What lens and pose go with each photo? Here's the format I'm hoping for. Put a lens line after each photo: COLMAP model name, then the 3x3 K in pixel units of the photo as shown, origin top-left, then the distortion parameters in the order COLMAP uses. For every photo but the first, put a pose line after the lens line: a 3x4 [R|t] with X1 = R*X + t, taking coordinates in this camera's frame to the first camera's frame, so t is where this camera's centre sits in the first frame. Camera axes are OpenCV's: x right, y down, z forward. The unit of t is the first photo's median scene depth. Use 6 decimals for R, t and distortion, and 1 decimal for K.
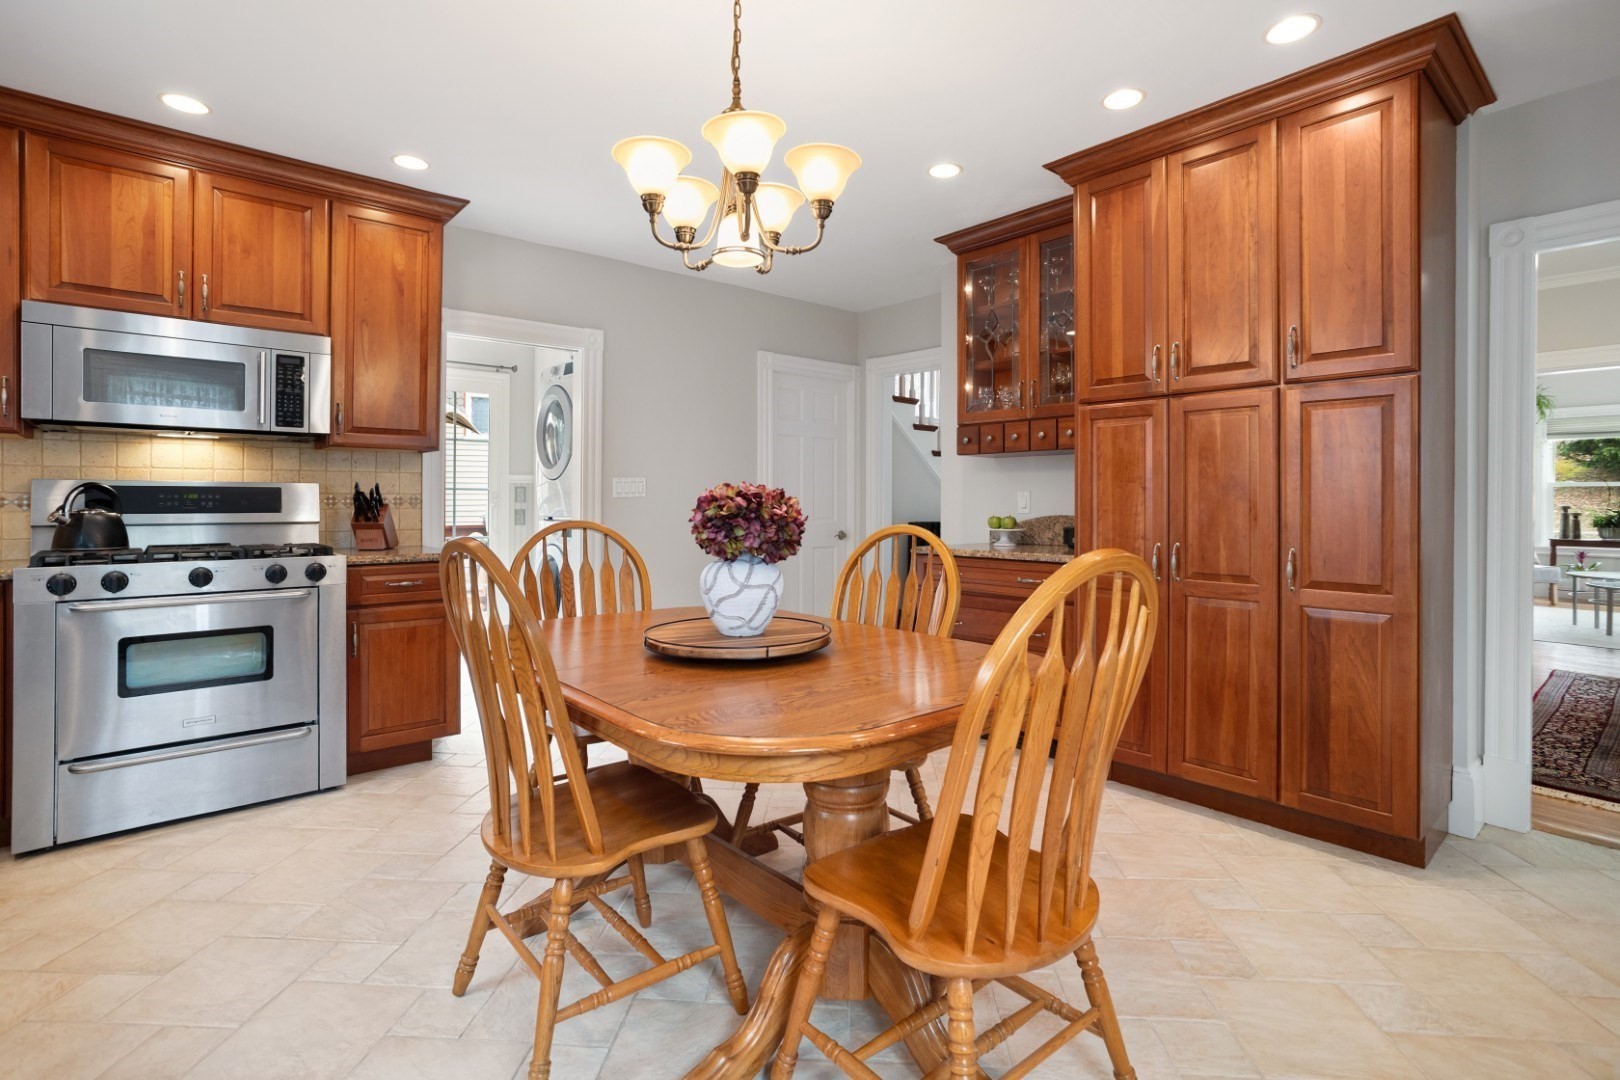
lens RADIAL K [[786.8, 0, 799.8], [0, 786.8, 501.2], [0, 0, 1]] dist [-0.027500, 0.000179]
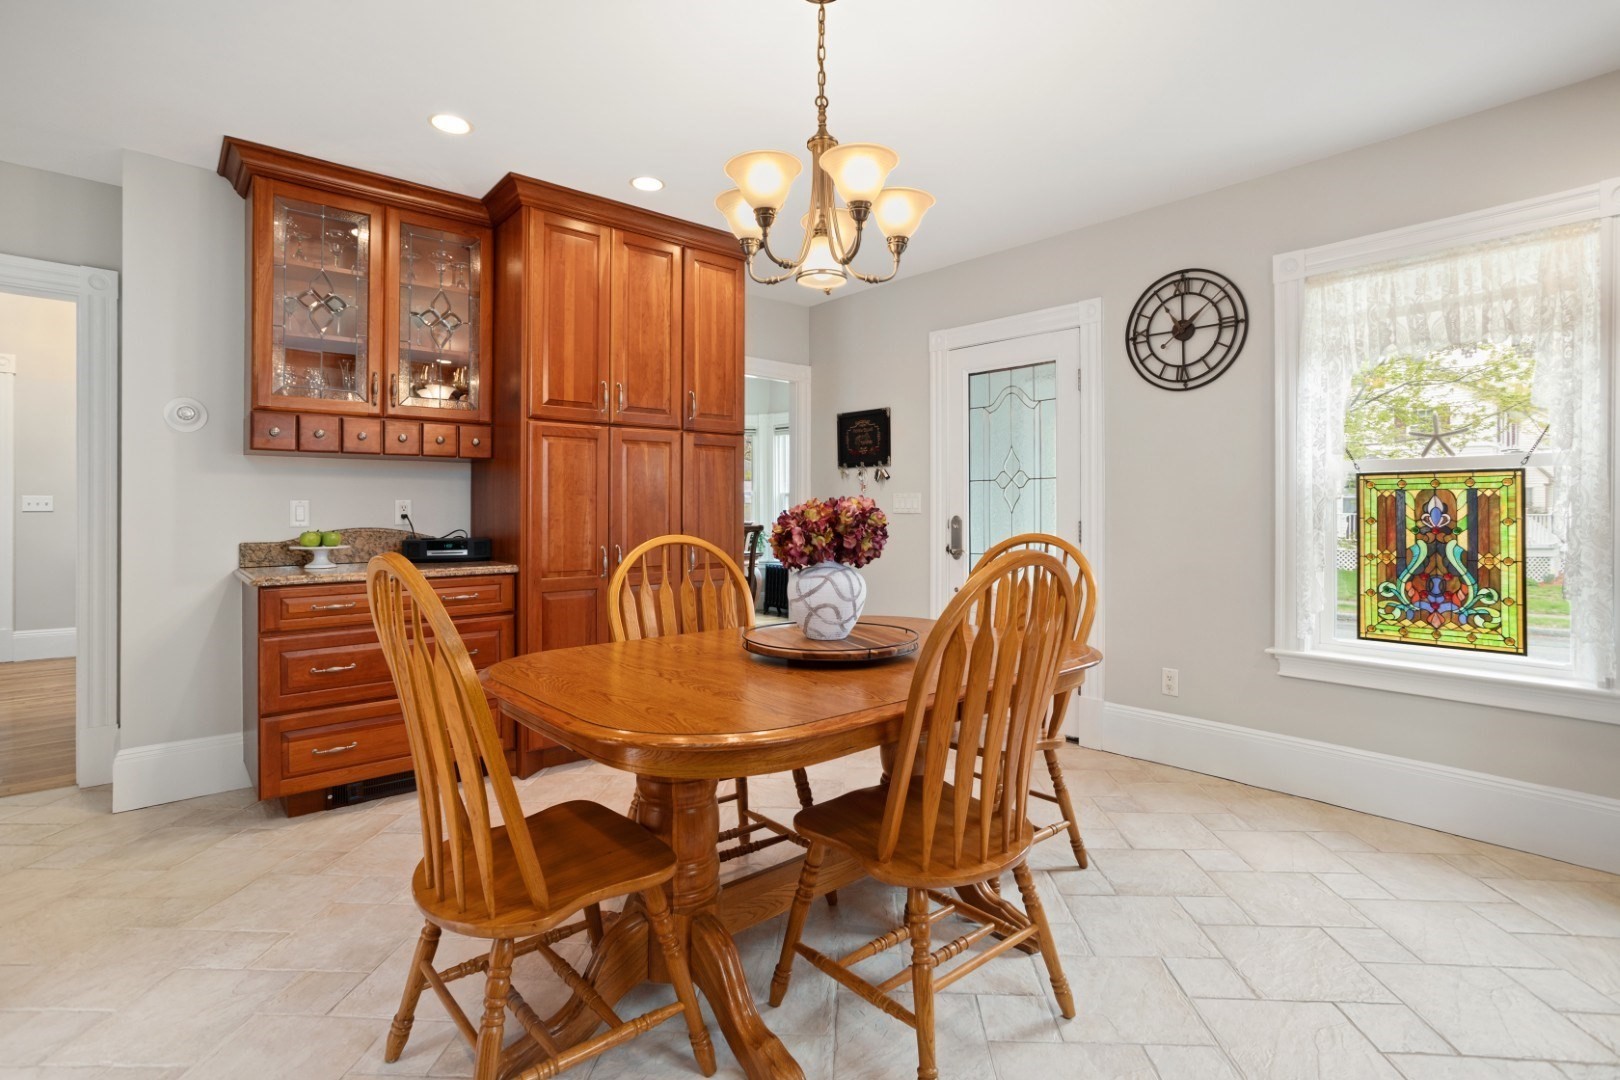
lens RADIAL K [[786.8, 0, 826.8], [0, 786.8, 506.2], [0, 0, 1]] dist [-0.027500, 0.000179]
pose [[-0.035607, 0.000448, 0.999366, -0.758765], [0.002841, 0.999996, -0.000347, -0.006443], [-0.999362, 0.002826, -0.035608, 0.701338]]
